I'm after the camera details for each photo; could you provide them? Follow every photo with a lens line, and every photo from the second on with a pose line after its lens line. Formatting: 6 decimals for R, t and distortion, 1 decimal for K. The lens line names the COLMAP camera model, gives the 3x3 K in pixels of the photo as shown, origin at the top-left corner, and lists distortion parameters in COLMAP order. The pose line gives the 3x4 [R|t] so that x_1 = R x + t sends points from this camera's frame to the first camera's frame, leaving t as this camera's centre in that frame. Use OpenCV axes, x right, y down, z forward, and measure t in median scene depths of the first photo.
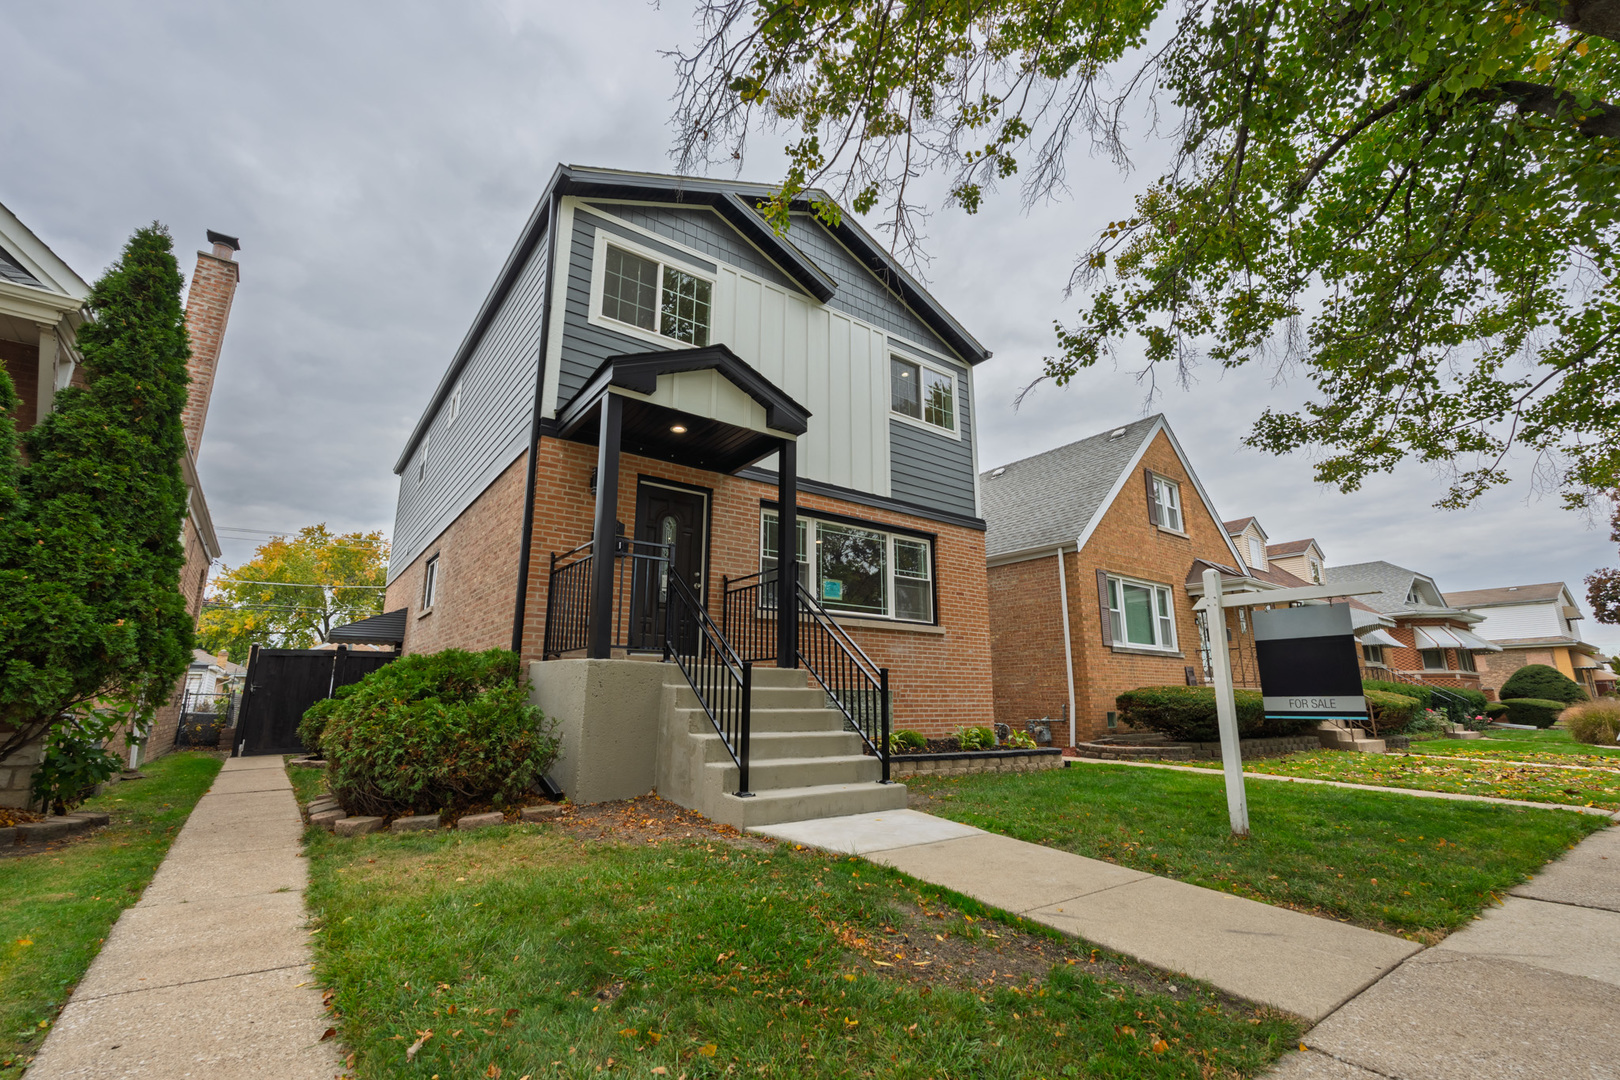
lens RADIAL K [[709.4, 0, 810.0], [0, 709.4, 540.0], [0, 0, 1]] dist [-0.000468, 0.000050]
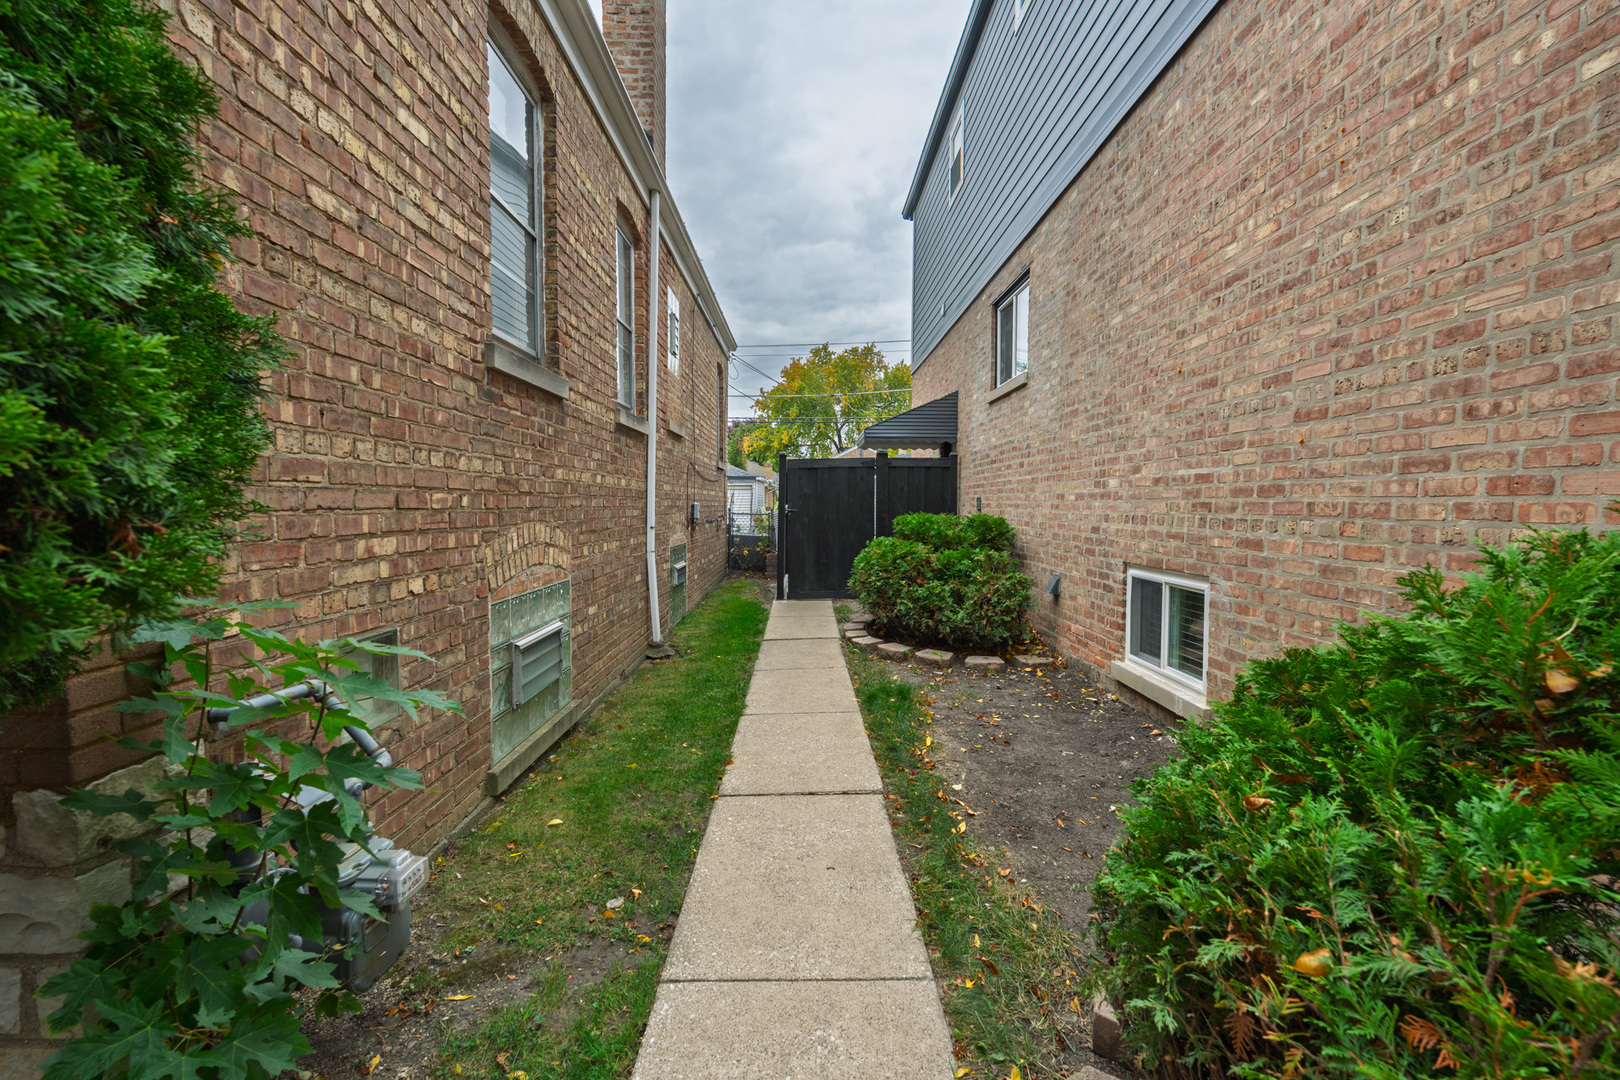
lens RADIAL K [[709.4, 0, 810.0], [0, 709.4, 540.0], [0, 0, 1]] dist [-0.000468, 0.000050]
pose [[0.805293, 0.038171, -0.591647, -0.168542], [0.125154, 0.964493, 0.232574, 0.034817], [0.579517, -0.261337, 0.771922, 0.224378]]
